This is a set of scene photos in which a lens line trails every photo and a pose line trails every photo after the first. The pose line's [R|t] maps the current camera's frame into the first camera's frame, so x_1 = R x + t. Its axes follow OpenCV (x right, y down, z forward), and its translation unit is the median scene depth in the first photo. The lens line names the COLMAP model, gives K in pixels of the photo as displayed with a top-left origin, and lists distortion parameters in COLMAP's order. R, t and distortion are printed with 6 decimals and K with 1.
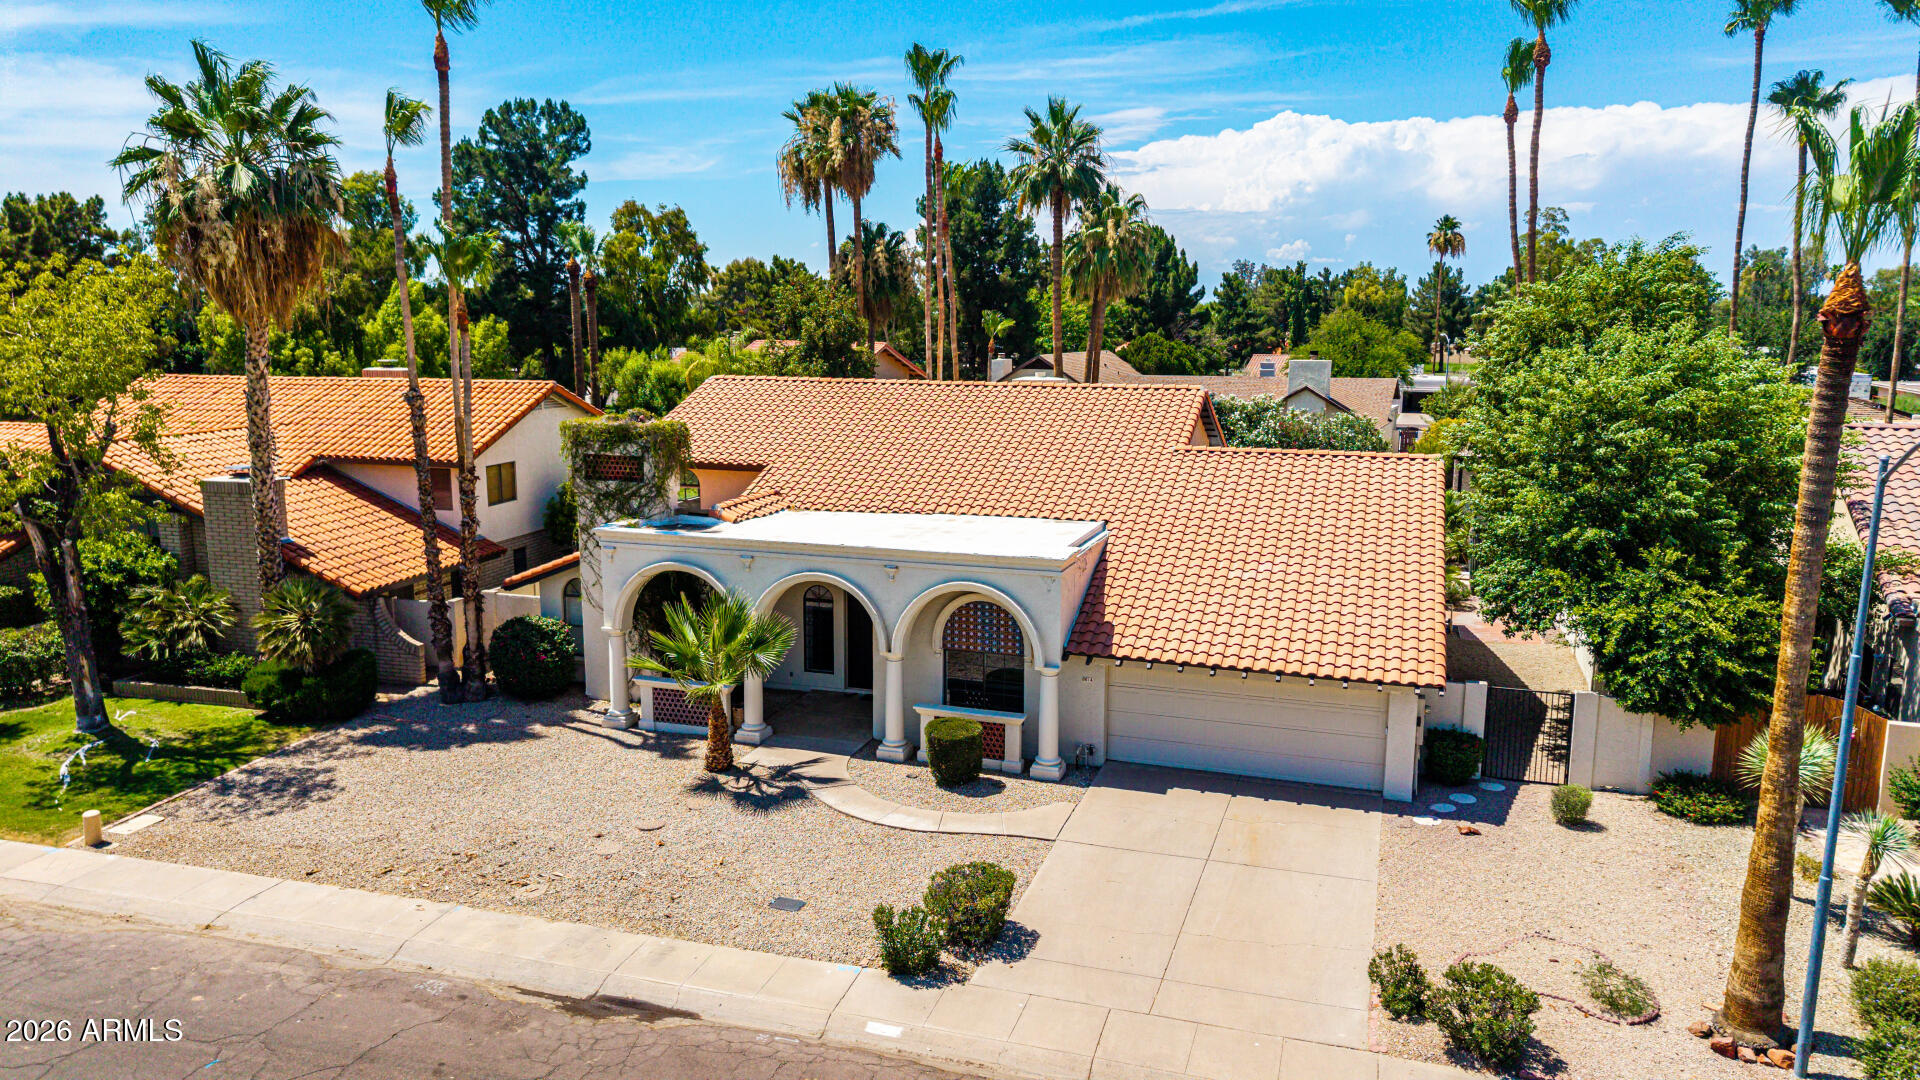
lens RADIAL K [[1285.6, 0, 960.8], [0, 1285.6, 537.6], [0, 0, 1]] dist [0.019965, -0.016878]
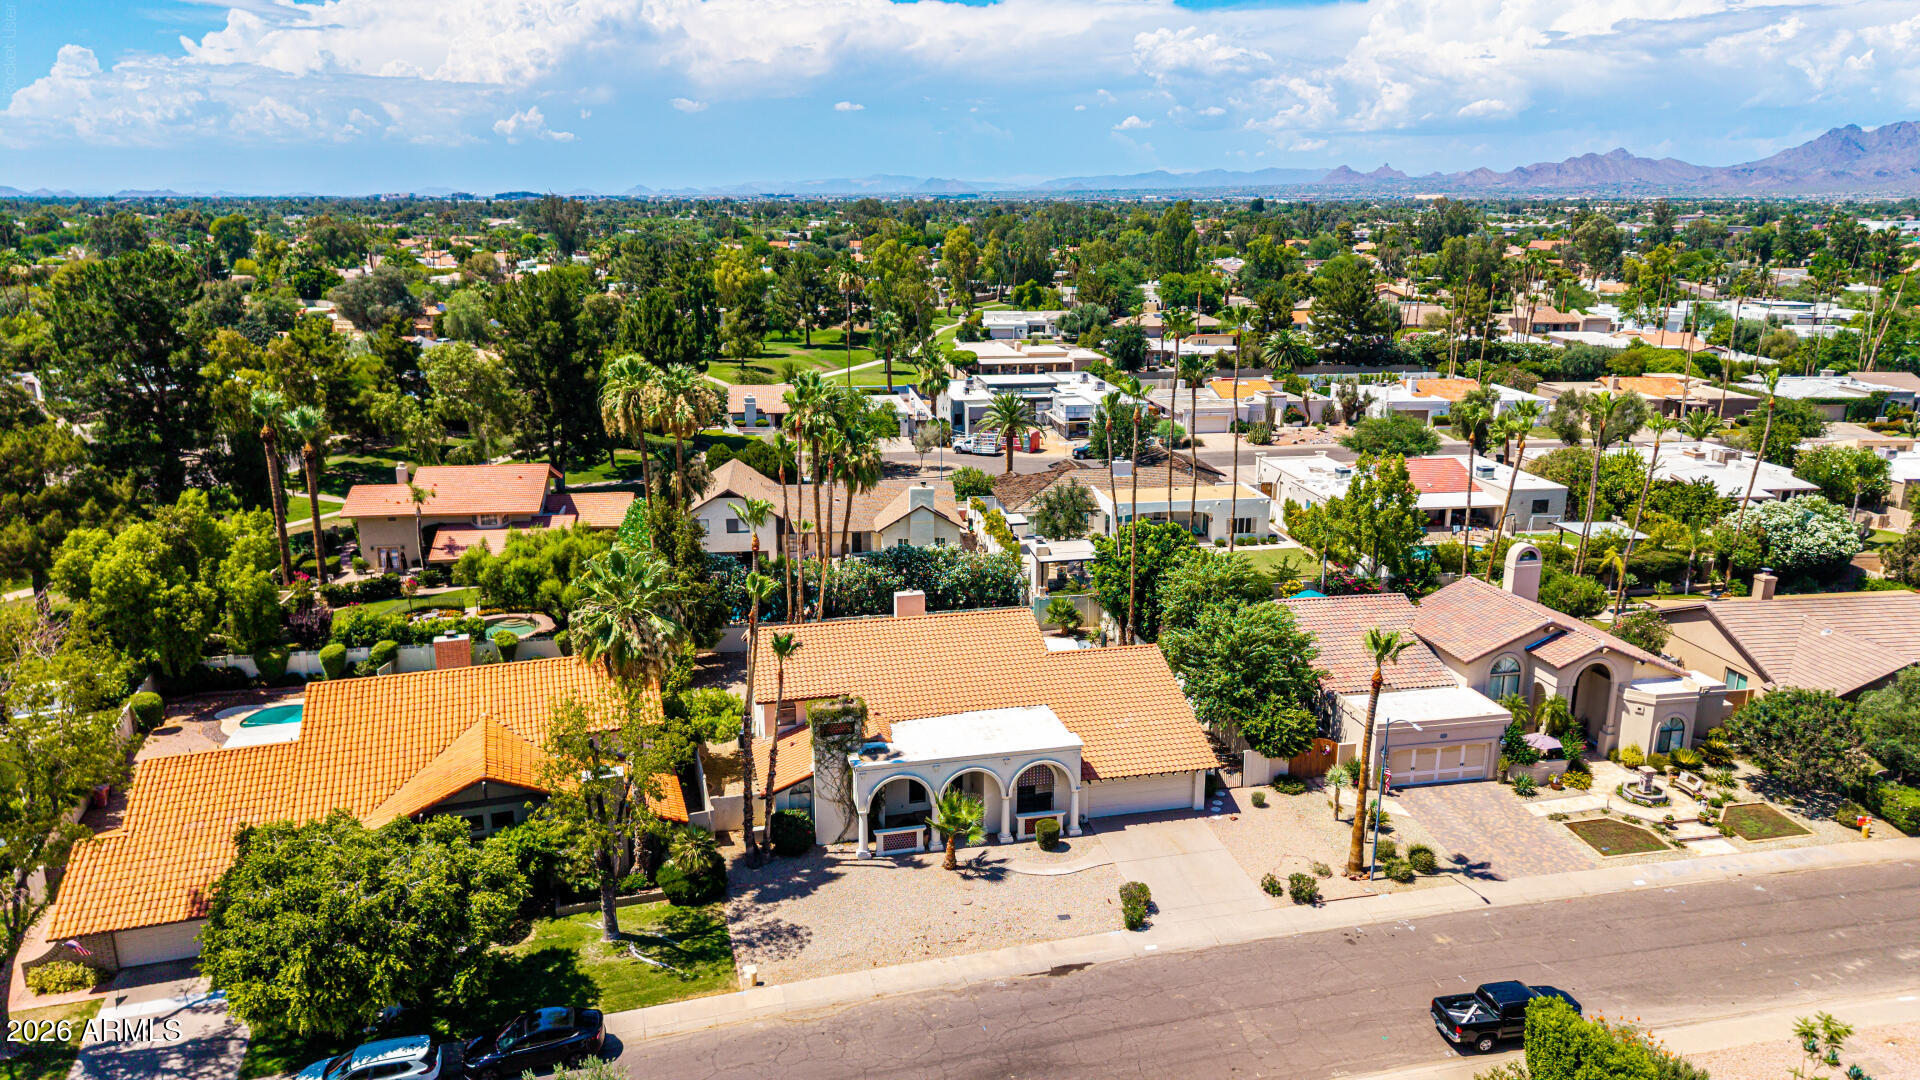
lens RADIAL K [[1285.6, 0, 963.7], [0, 1285.6, 526.8], [0, 0, 1]] dist [0.019965, -0.016878]
pose [[0.845846, -0.131355, 0.517001, -1.176454], [0.089379, 0.990405, 0.105404, -0.598828], [-0.525886, -0.042947, 0.849470, -0.810158]]
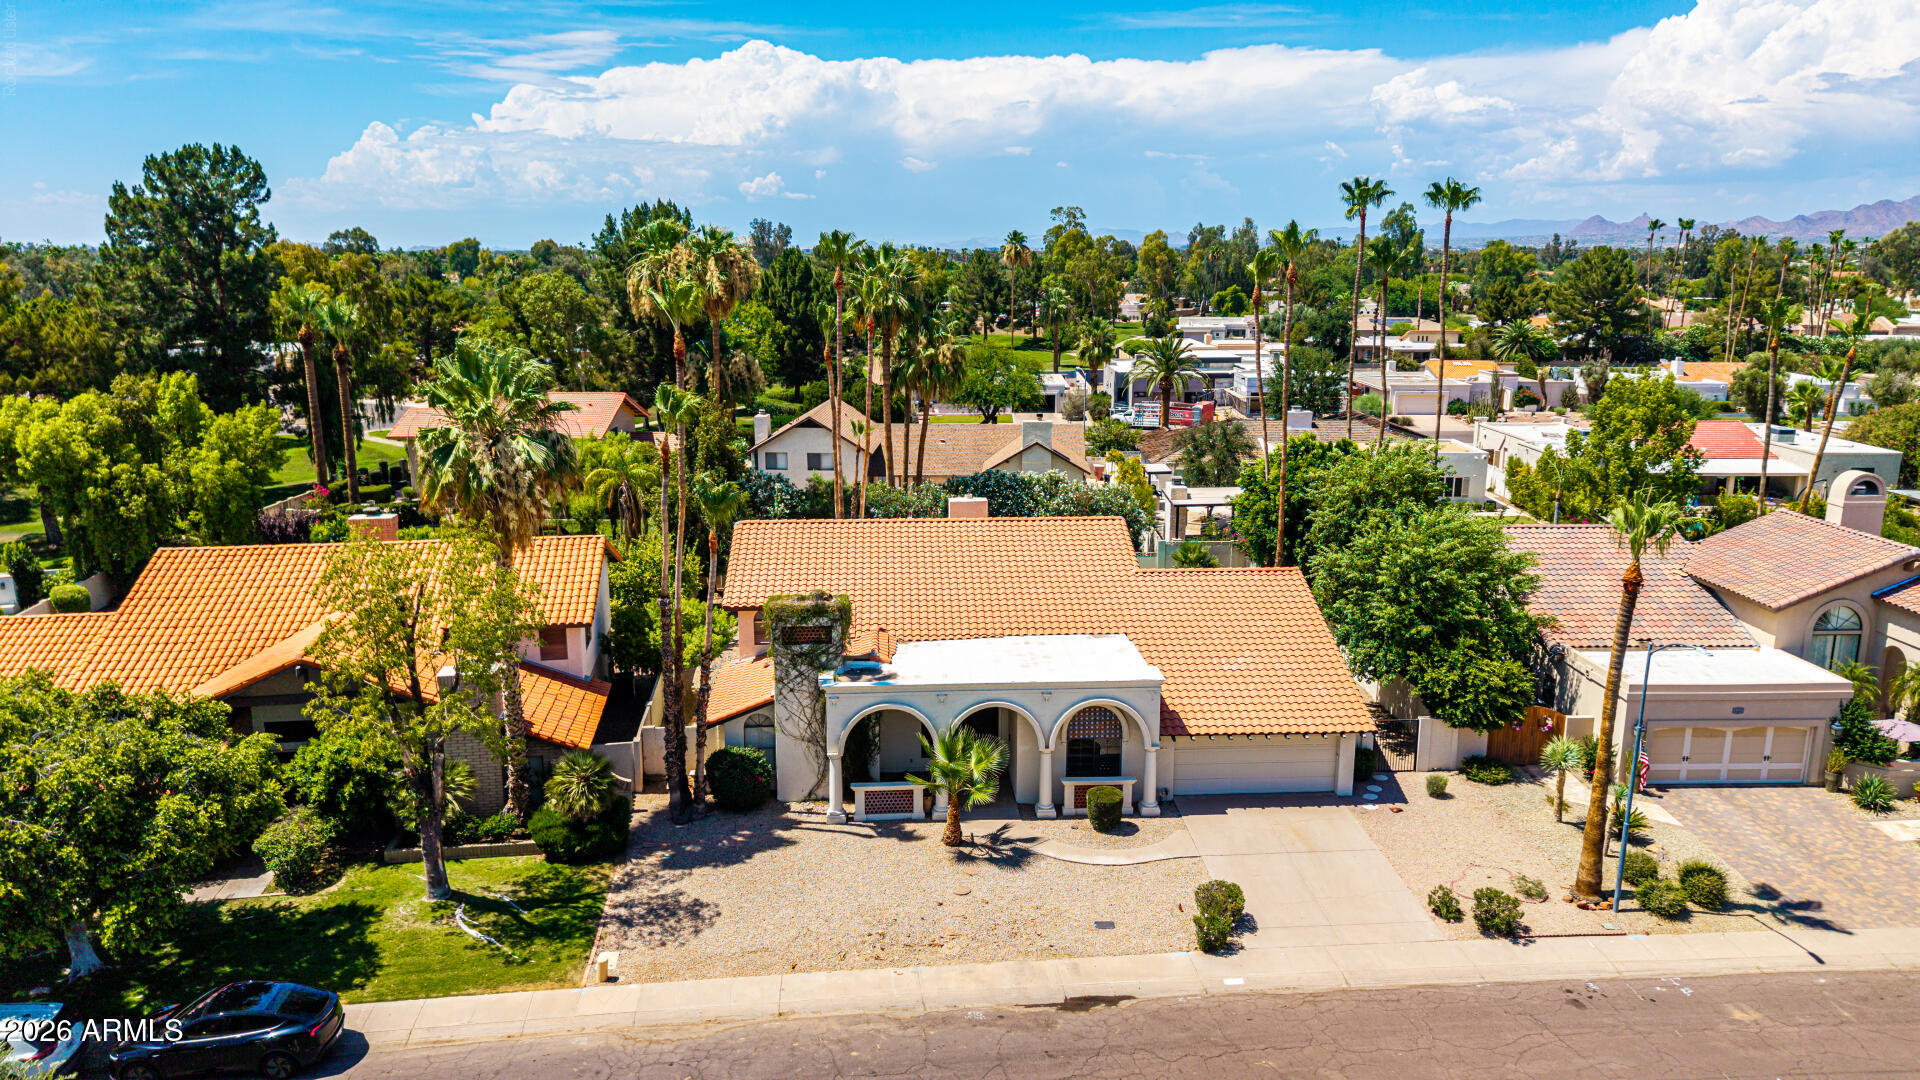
lens RADIAL K [[1285.6, 0, 962.8], [0, 1285.6, 533.6], [0, 0, 1]] dist [0.019965, -0.016878]
pose [[0.923330, -0.083468, 0.374827, -0.678629], [0.066332, 0.996086, 0.058412, -0.253435], [-0.378236, -0.029071, 0.925253, -0.354582]]
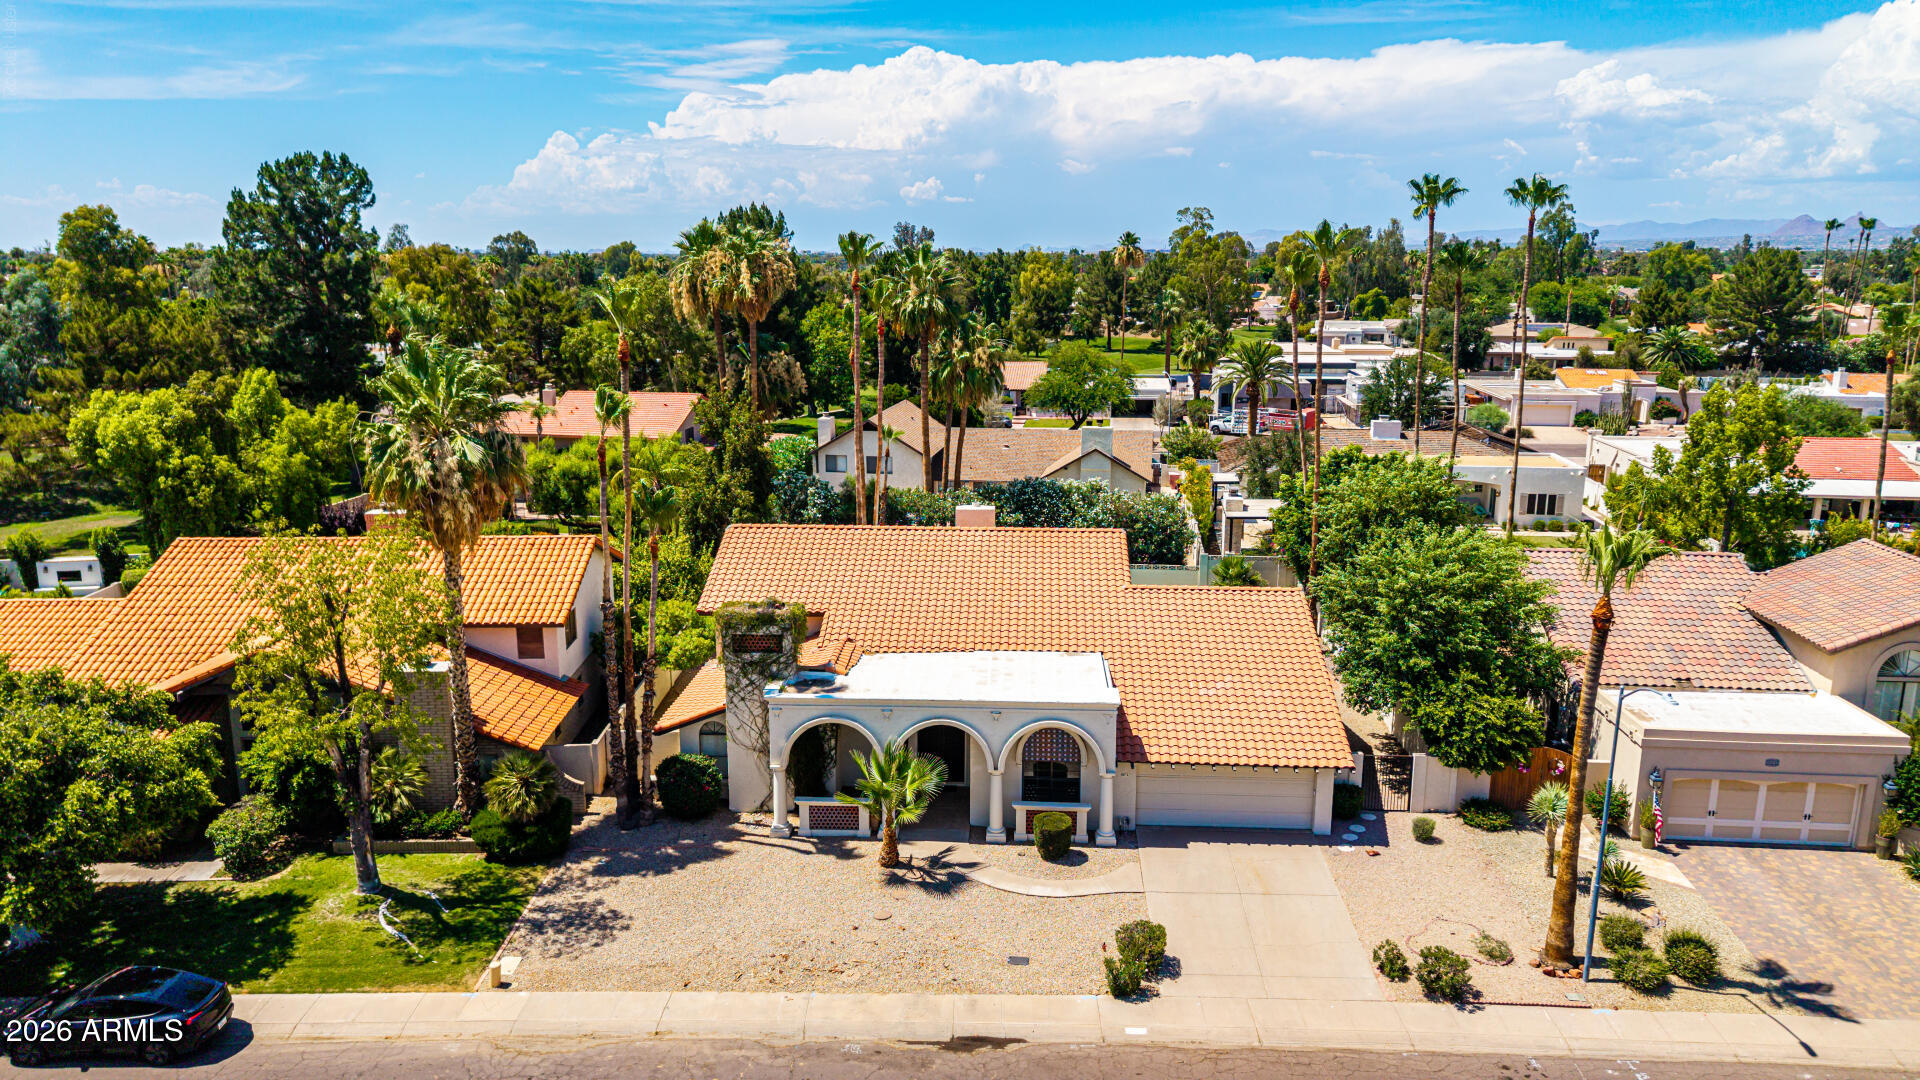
lens RADIAL K [[1285.6, 0, 962.7], [0, 1285.6, 534.2], [0, 0, 1]] dist [0.019965, -0.016878]
pose [[0.962398, -0.059507, 0.265046, -0.451138], [0.047829, 0.997588, 0.050304, -0.247545], [-0.267401, -0.035735, 0.962923, -0.378581]]
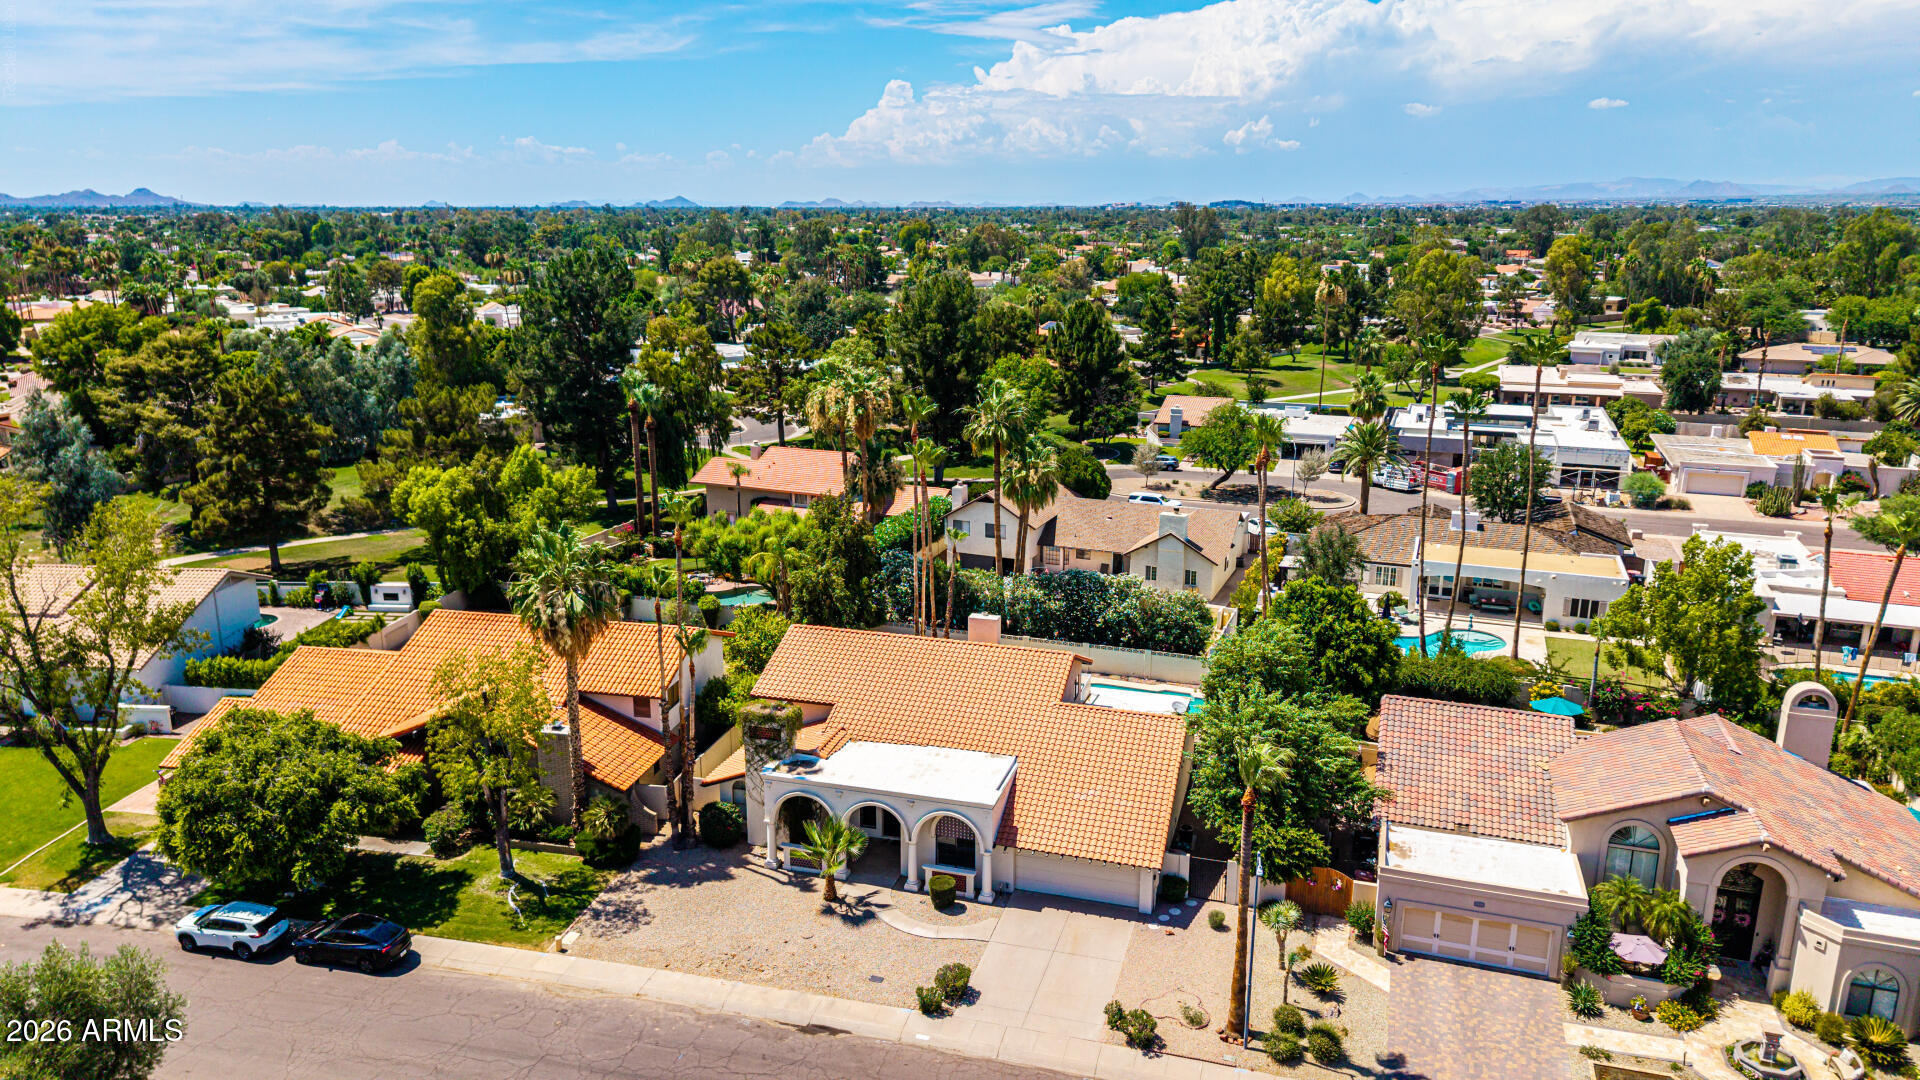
lens RADIAL K [[1285.6, 0, 963.8], [0, 1285.6, 532.4], [0, 0, 1]] dist [0.019965, -0.016878]
pose [[0.999293, -0.010010, 0.036229, -0.038587], [0.007135, 0.996877, 0.078648, -0.559260], [-0.036903, -0.078334, 0.996244, -1.017835]]
